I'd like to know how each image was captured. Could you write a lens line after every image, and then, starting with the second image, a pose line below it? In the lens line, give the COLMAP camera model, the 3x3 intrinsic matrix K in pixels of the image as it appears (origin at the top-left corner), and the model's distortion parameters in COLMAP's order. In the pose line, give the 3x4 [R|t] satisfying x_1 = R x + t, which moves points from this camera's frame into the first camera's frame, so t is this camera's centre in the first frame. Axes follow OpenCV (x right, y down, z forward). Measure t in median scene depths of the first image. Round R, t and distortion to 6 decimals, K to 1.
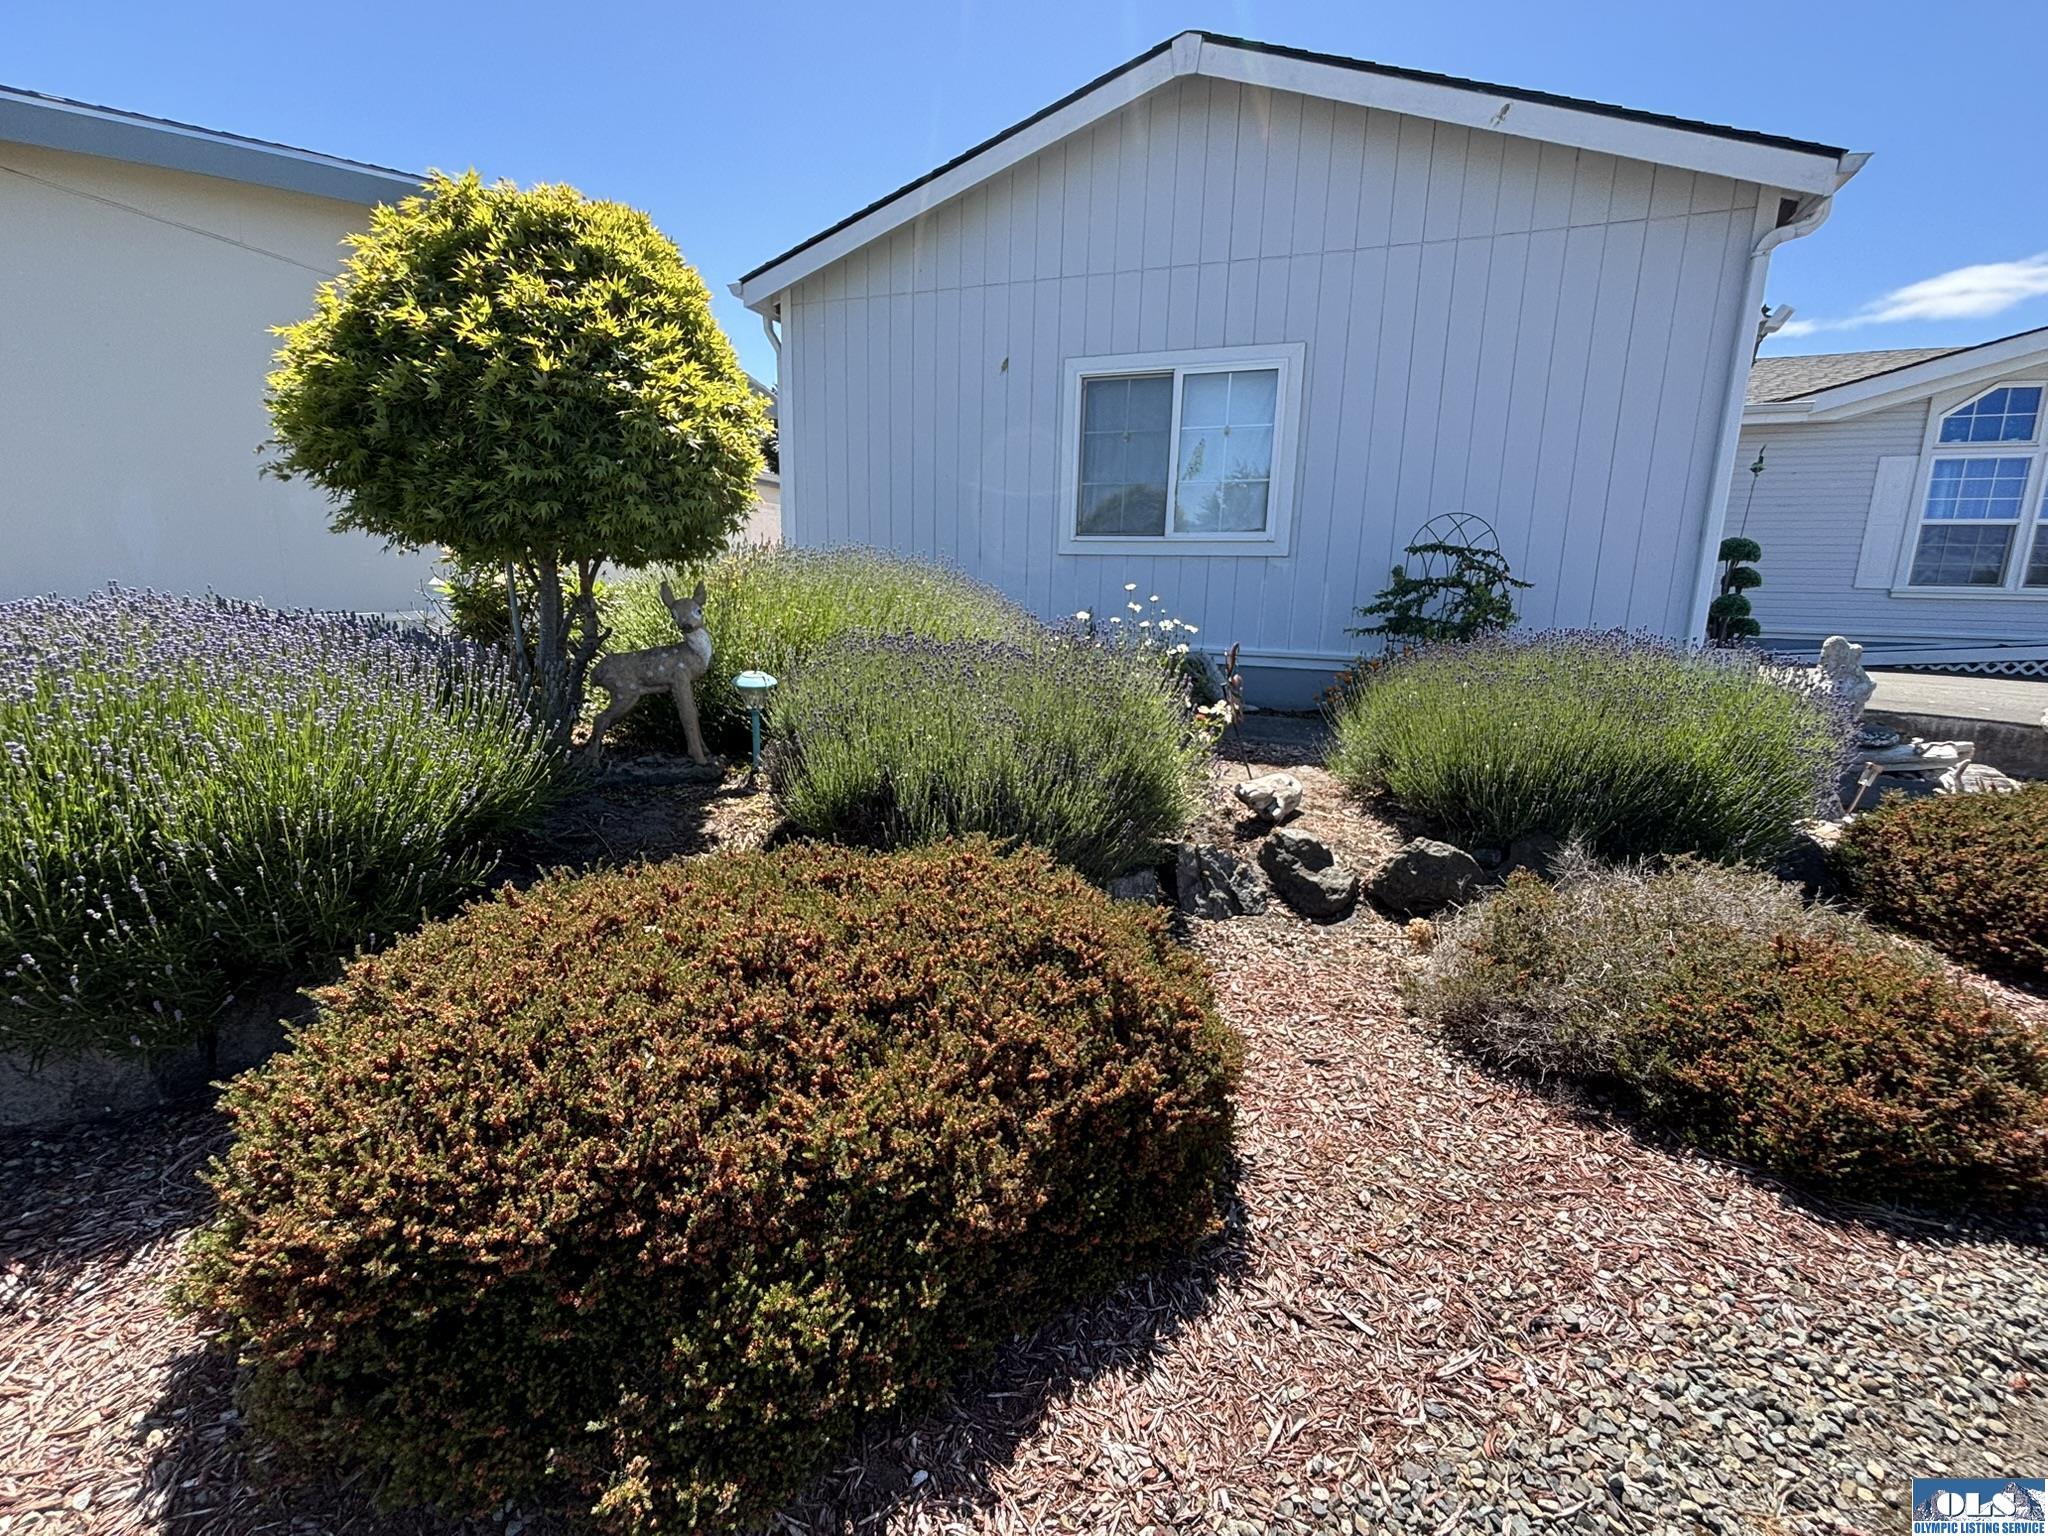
lens RADIAL K [[907.2, 0, 1014.1], [0, 907.2, 767.6], [0, 0, 1]] dist [-0.016085, 0.004774]
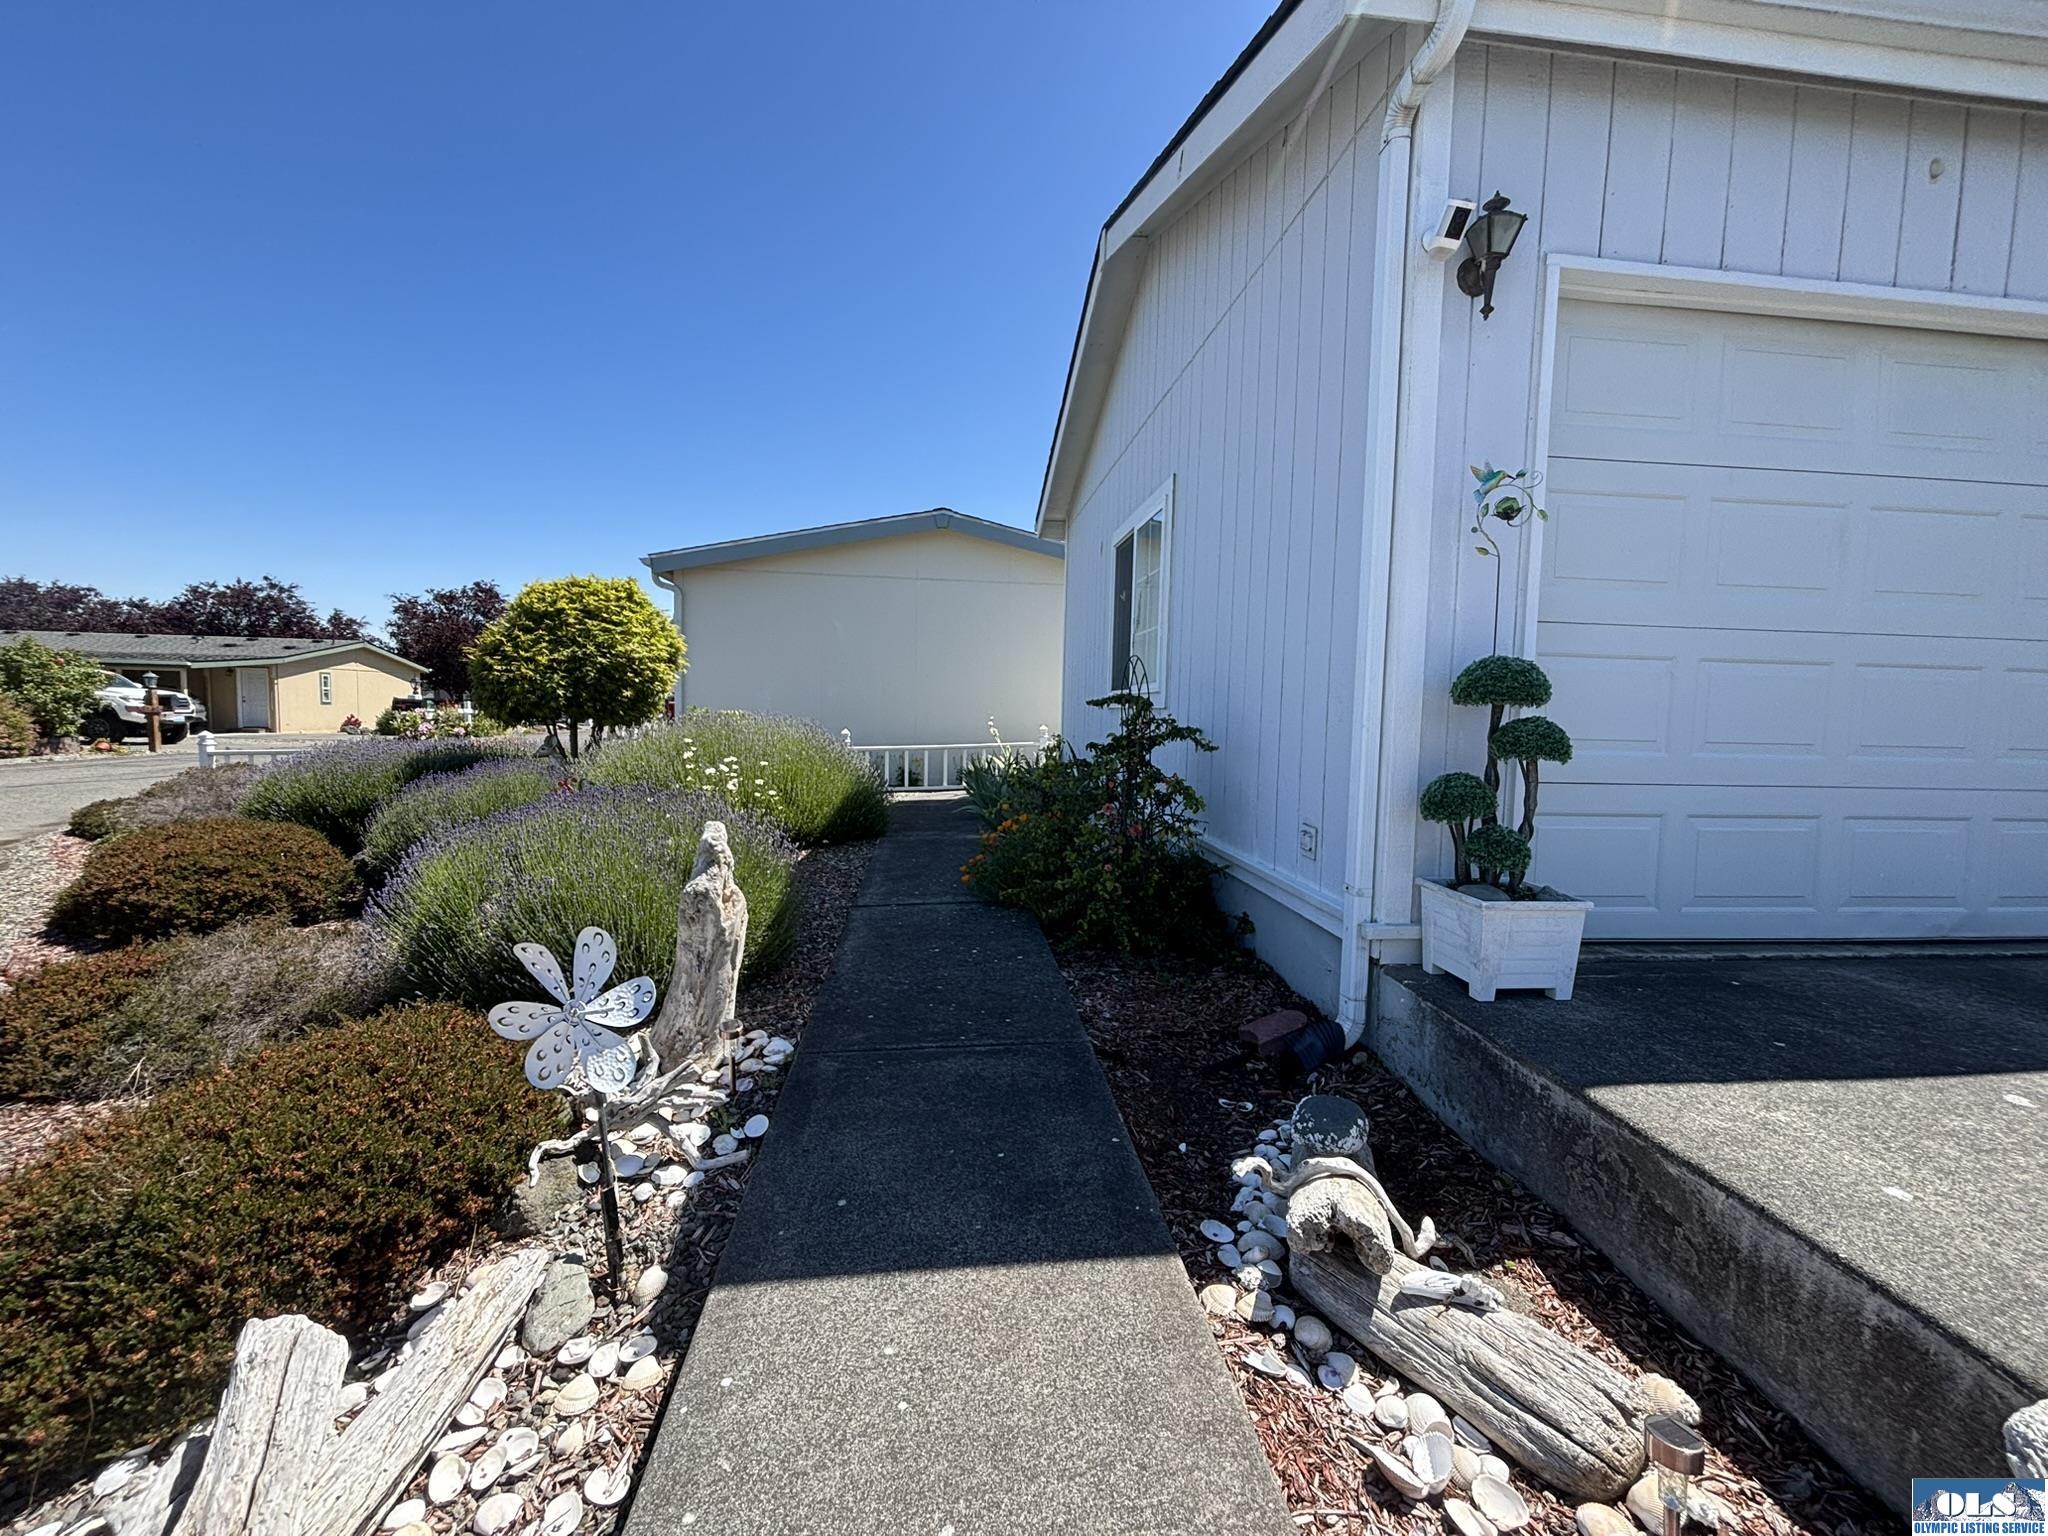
lens RADIAL K [[824.4, 0, 1027.2], [0, 824.4, 766.7], [0, 0, 1]] dist [-0.000209, -0.000264]
pose [[0.472104, 0.044695, -0.880409, 2.524315], [-0.177080, 0.983165, -0.045044, -0.318783], [0.863574, 0.177168, 0.472071, 1.387001]]
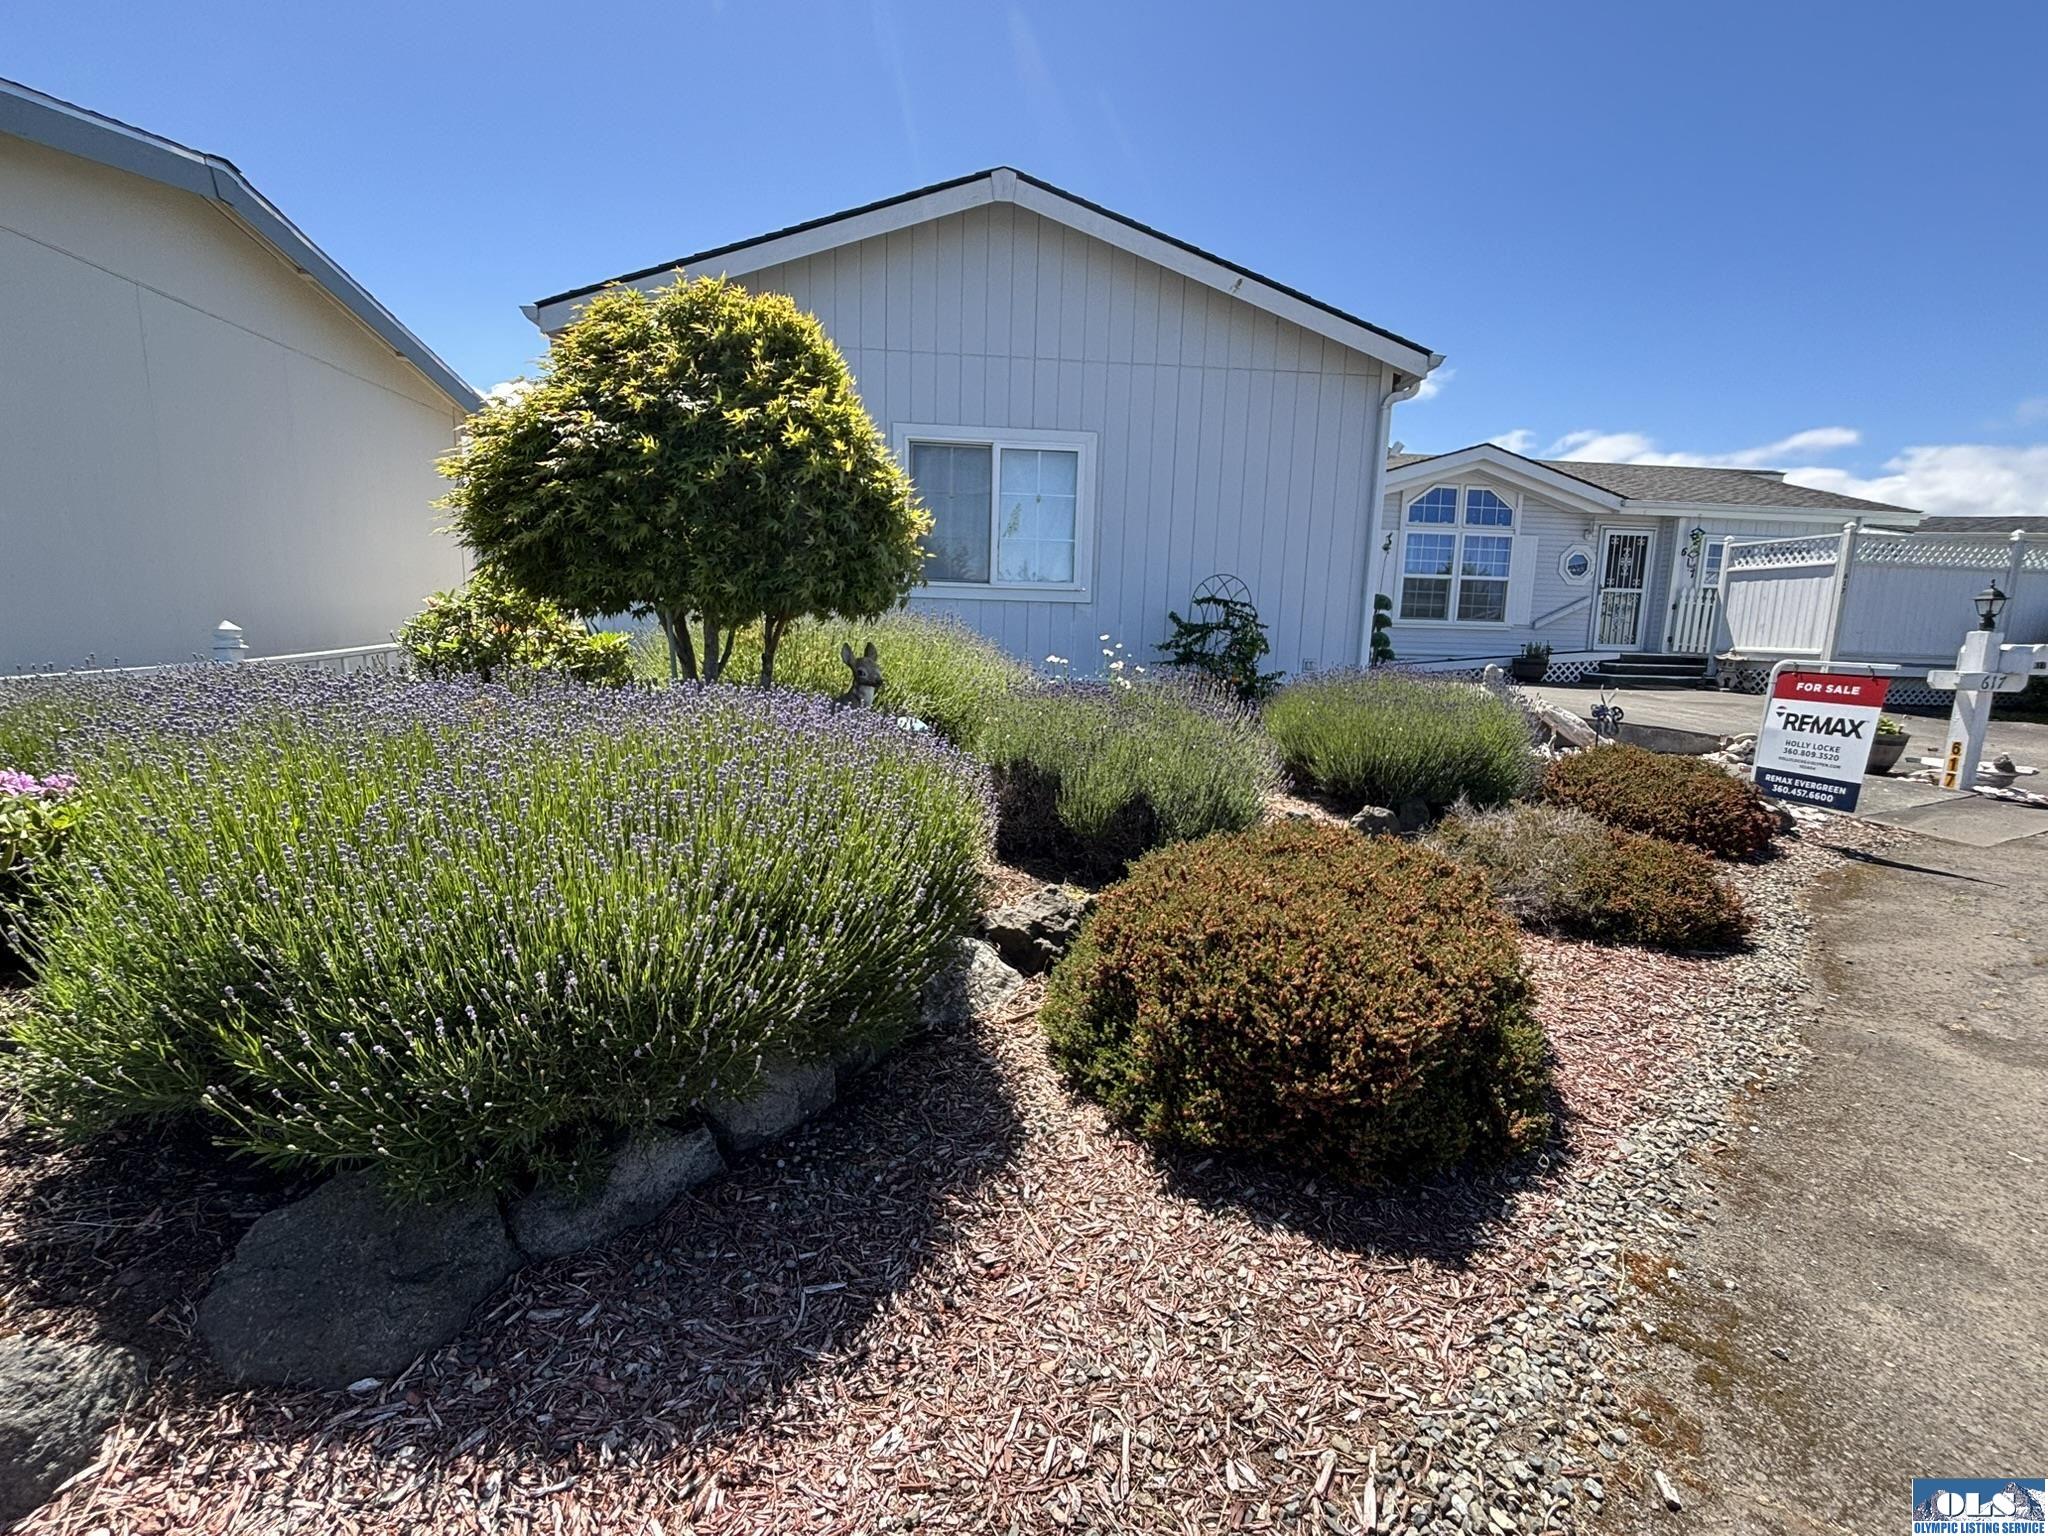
lens RADIAL K [[907.2, 0, 1020.8], [0, 907.2, 771.9], [0, 0, 1]] dist [-0.016085, 0.004774]
pose [[0.895816, -0.073852, 0.438246, -0.904668], [0.082519, 0.996589, -0.000733, -0.033927], [-0.436697, 0.036820, 0.898855, -0.142168]]
